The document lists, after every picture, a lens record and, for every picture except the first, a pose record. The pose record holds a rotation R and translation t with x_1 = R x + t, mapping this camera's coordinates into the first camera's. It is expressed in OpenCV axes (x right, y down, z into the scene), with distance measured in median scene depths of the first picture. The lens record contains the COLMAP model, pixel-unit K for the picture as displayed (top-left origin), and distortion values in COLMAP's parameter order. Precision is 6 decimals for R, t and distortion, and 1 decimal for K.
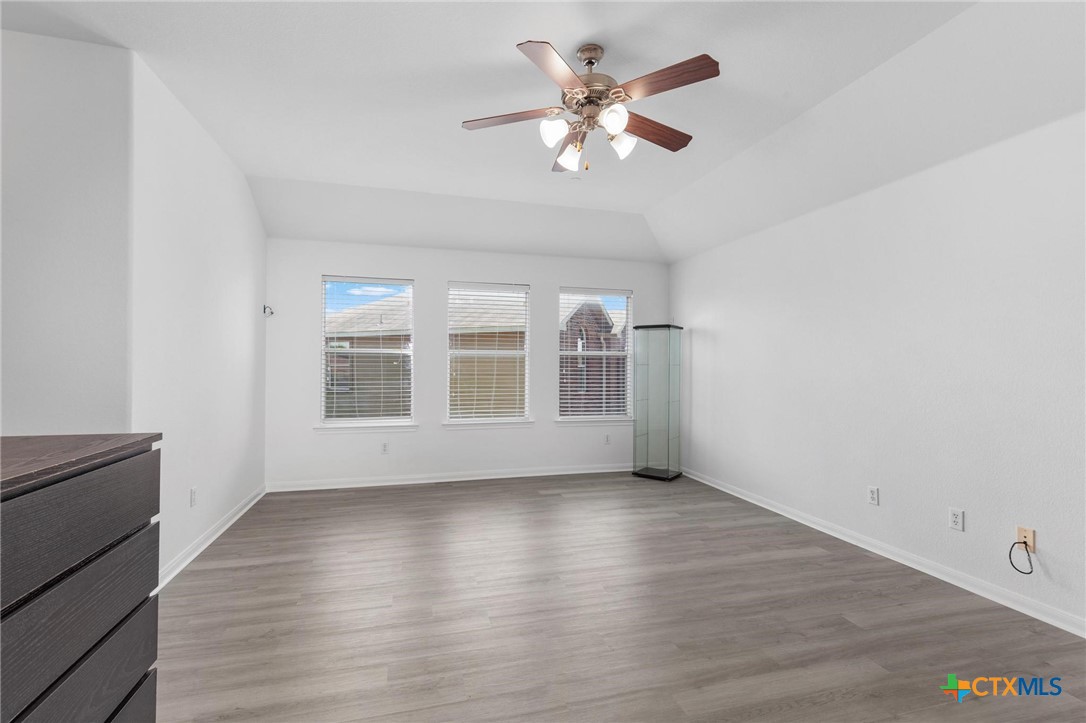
lens RADIAL K [[490.5, 0, 541.5], [0, 490.5, 364.3], [0, 0, 1]] dist [0.000385, 0.000406]
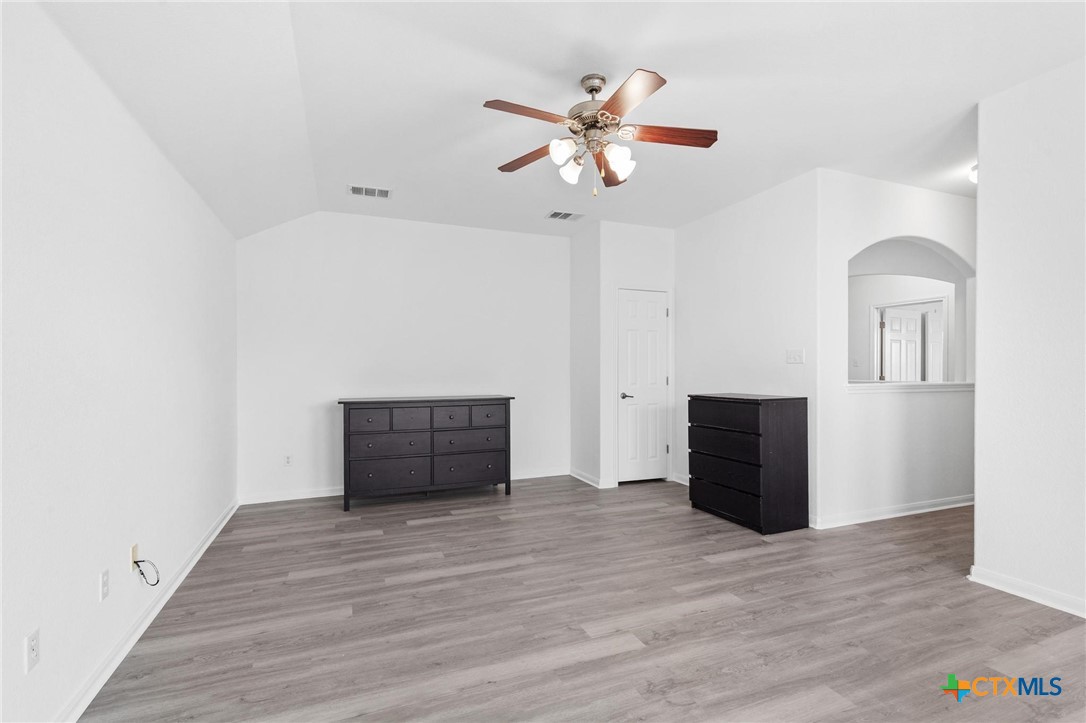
lens RADIAL K [[490.5, 0, 541.5], [0, 490.5, 364.3], [0, 0, 1]] dist [0.000385, 0.000406]
pose [[-0.993082, -0.002165, -0.117401, 0.331412], [-0.000985, 0.999948, -0.010105, -0.000597], [0.117417, -0.009920, -0.993033, 2.011521]]
